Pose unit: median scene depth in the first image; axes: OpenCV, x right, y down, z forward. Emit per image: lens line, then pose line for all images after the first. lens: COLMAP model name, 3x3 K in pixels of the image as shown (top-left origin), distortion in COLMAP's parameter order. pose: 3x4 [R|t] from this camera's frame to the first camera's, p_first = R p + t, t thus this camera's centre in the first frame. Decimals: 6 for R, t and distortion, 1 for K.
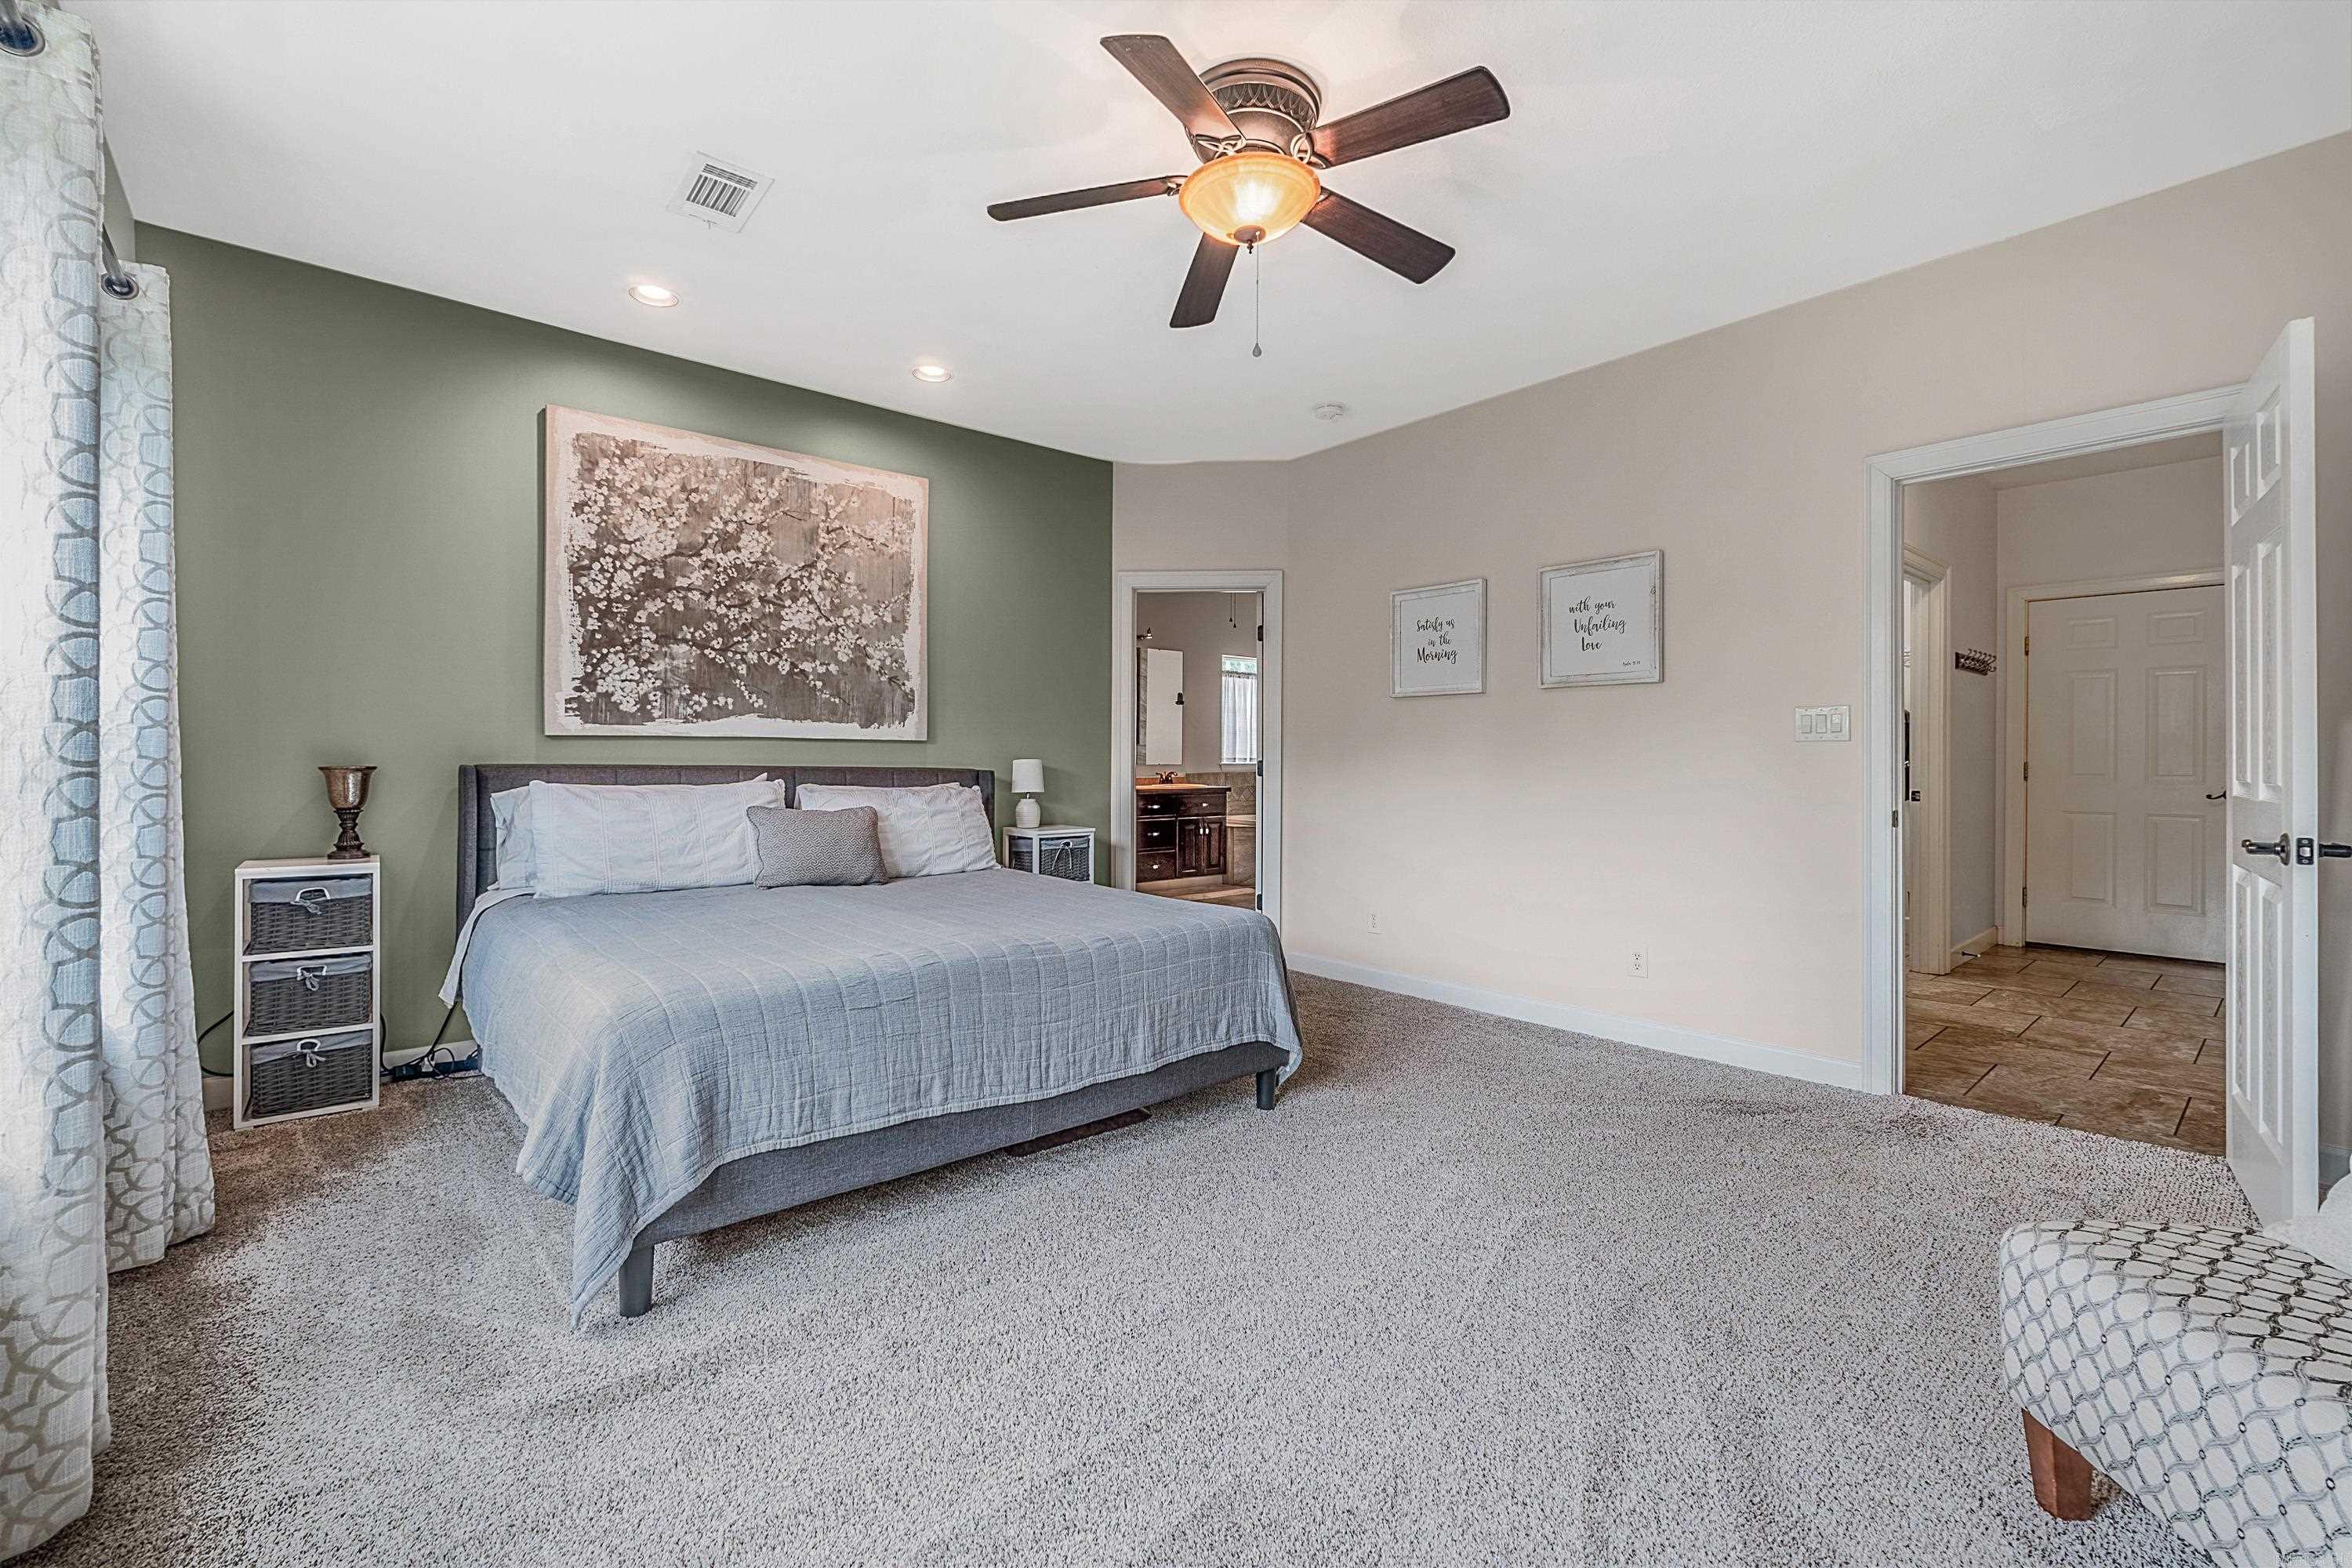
lens RADIAL K [[1020.3, 0, 1180.7], [0, 1020.3, 760.1], [0, 0, 1]] dist [-0.000166, -0.000009]
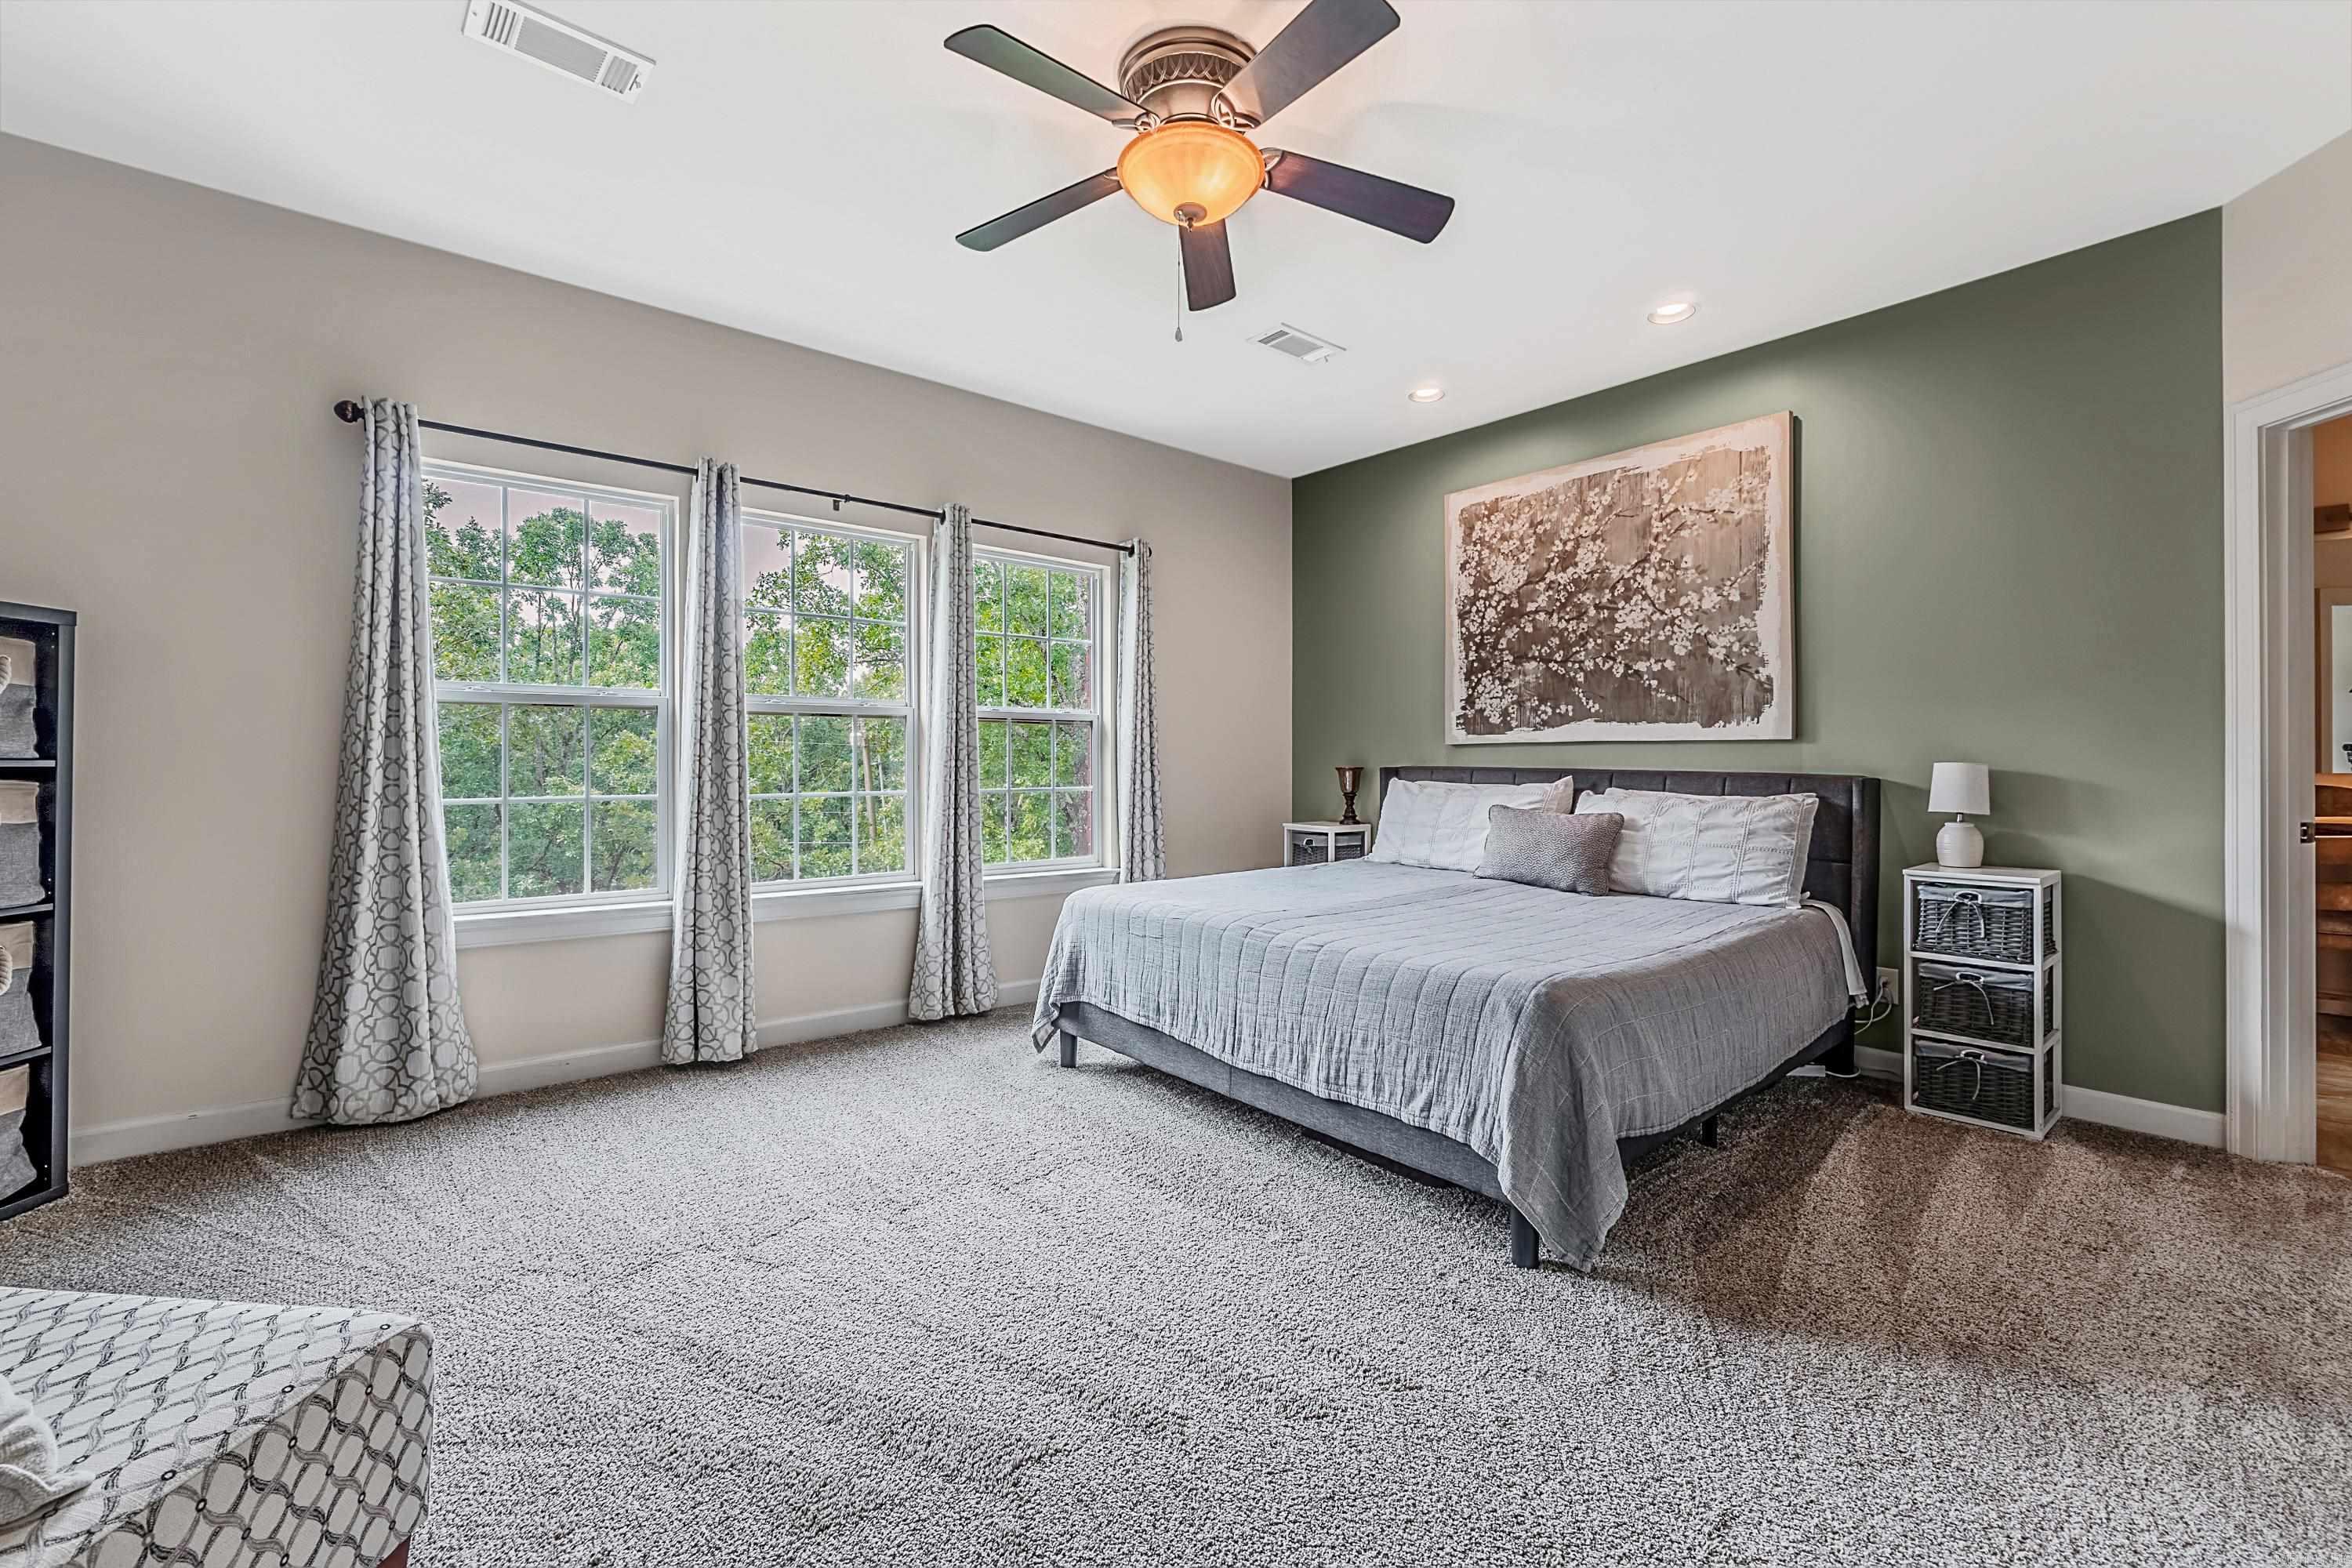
lens RADIAL K [[1004.0, 0, 1182.9], [0, 1004.0, 758.6], [0, 0, 1]] dist [-0.003574, -0.000566]
pose [[-0.034419, -0.005270, -0.999394, 0.628543], [-0.001868, 0.999985, -0.005209, 0.001016], [0.999406, 0.001688, -0.034429, 0.637981]]
